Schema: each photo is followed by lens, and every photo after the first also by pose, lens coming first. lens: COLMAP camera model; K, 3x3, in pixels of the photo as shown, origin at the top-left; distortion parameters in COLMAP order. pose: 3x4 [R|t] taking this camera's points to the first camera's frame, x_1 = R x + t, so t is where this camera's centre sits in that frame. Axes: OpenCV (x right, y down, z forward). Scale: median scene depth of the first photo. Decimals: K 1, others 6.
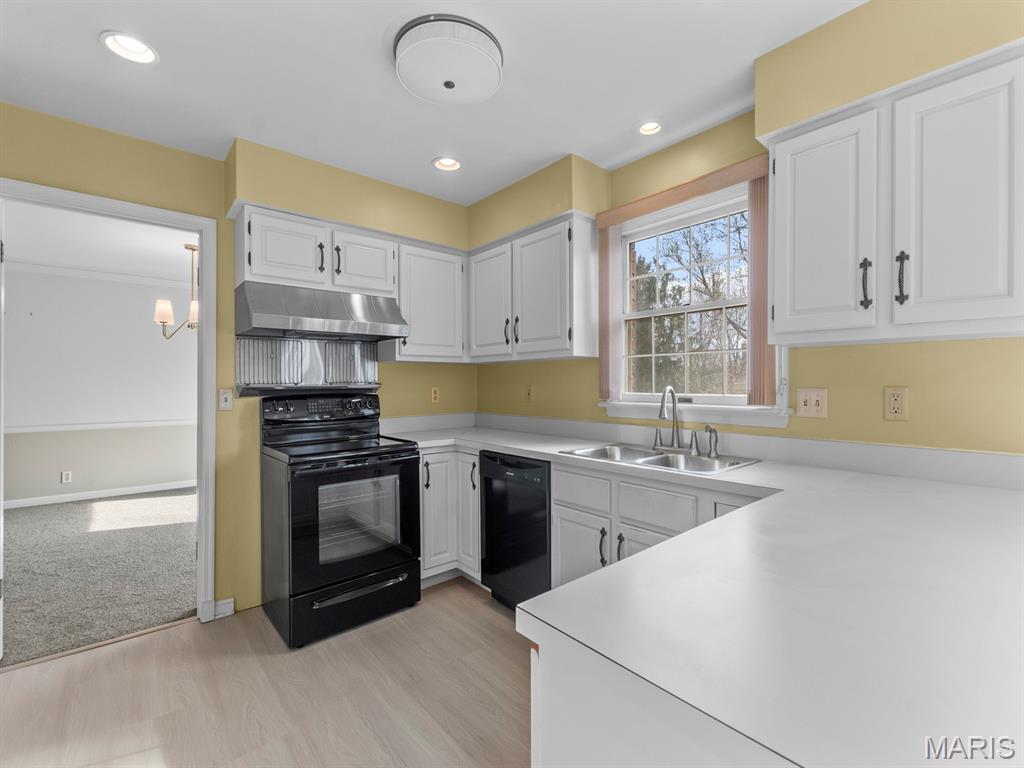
lens RADIAL K [[480.2, 0, 512.0], [0, 480.2, 384.0], [0, 0, 1]] dist [0.020984, -0.000040]
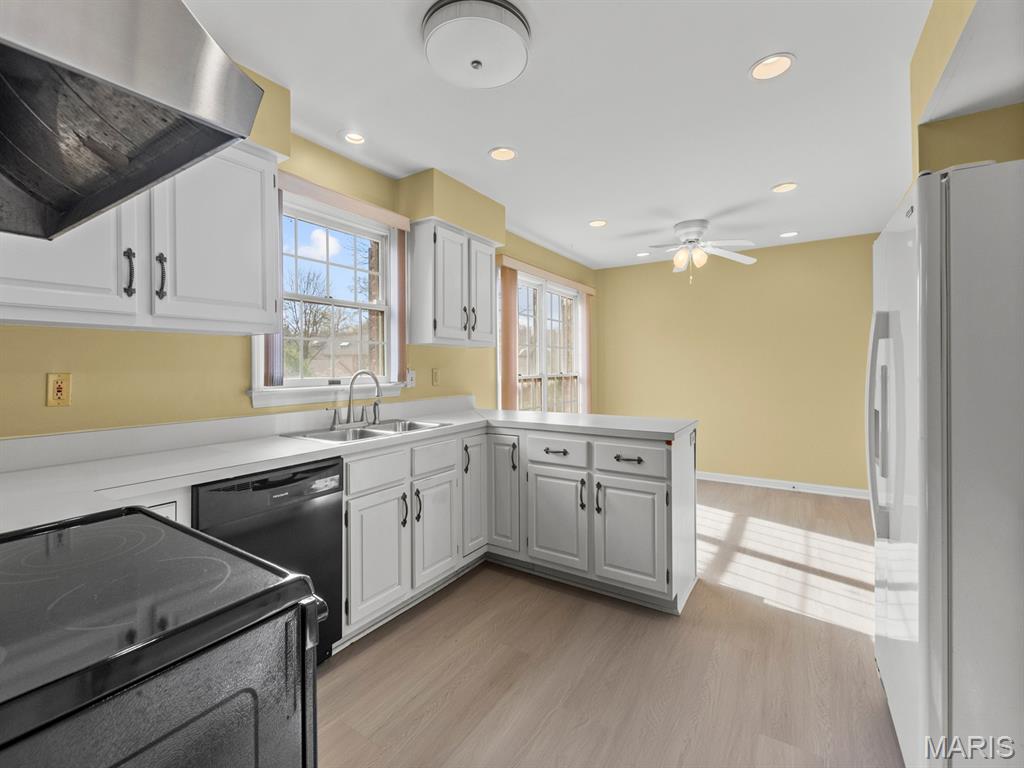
lens RADIAL K [[454.7, 0, 506.3], [0, 454.7, 365.8], [0, 0, 1]] dist [-0.002645, -0.000257]
pose [[-0.252703, 0.002242, 0.967541, -0.785577], [0.010484, 0.999945, 0.000422, -0.001565], [-0.967487, 0.010250, -0.252713, 0.884785]]
